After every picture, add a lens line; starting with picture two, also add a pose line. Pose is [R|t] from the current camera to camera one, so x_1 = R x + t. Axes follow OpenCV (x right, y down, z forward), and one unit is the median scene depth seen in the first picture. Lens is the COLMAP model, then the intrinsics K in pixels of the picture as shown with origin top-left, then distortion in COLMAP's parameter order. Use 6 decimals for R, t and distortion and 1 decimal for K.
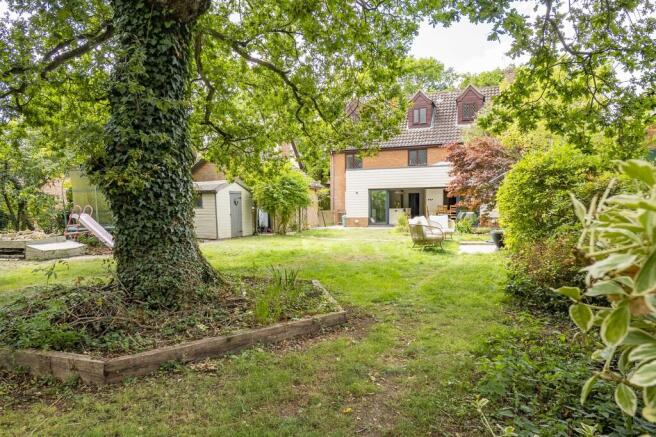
lens RADIAL K [[429.6, 0, 327.1], [0, 429.6, 220.8], [0, 0, 1]] dist [0.006199, 0.000270]
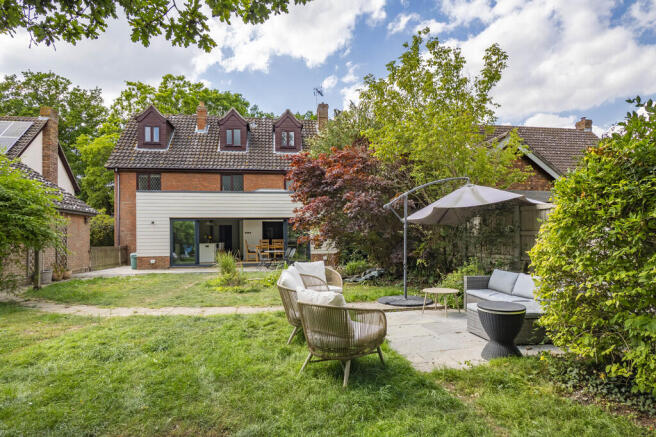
lens RADIAL K [[361.9, 0, 334.7], [0, 361.9, 229.0], [0, 0, 1]] dist [-0.000859, -0.000132]
pose [[0.863025, 0.011406, 0.505033, 0.023463], [0.017049, 0.998518, -0.051685, -0.015657], [-0.504874, 0.053216, 0.861551, 0.285096]]
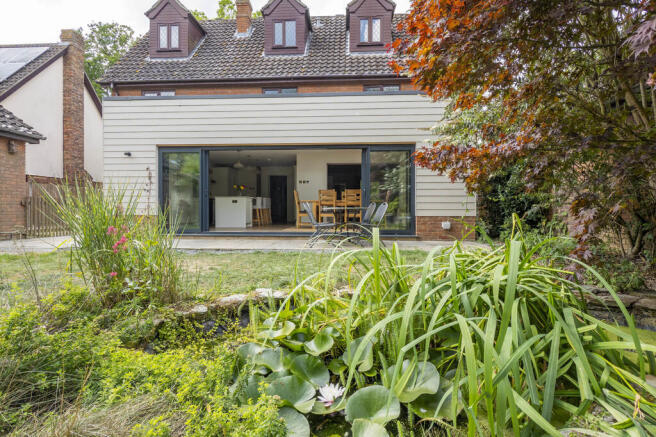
lens RADIAL K [[361.9, 0, 329.3], [0, 361.9, 217.1], [0, 0, 1]] dist [-0.000859, -0.000132]
pose [[0.954405, -0.001788, 0.298509, 0.136975], [0.001095, 0.999996, 0.002490, -0.005789], [-0.298513, -0.002049, 0.954403, 0.565078]]
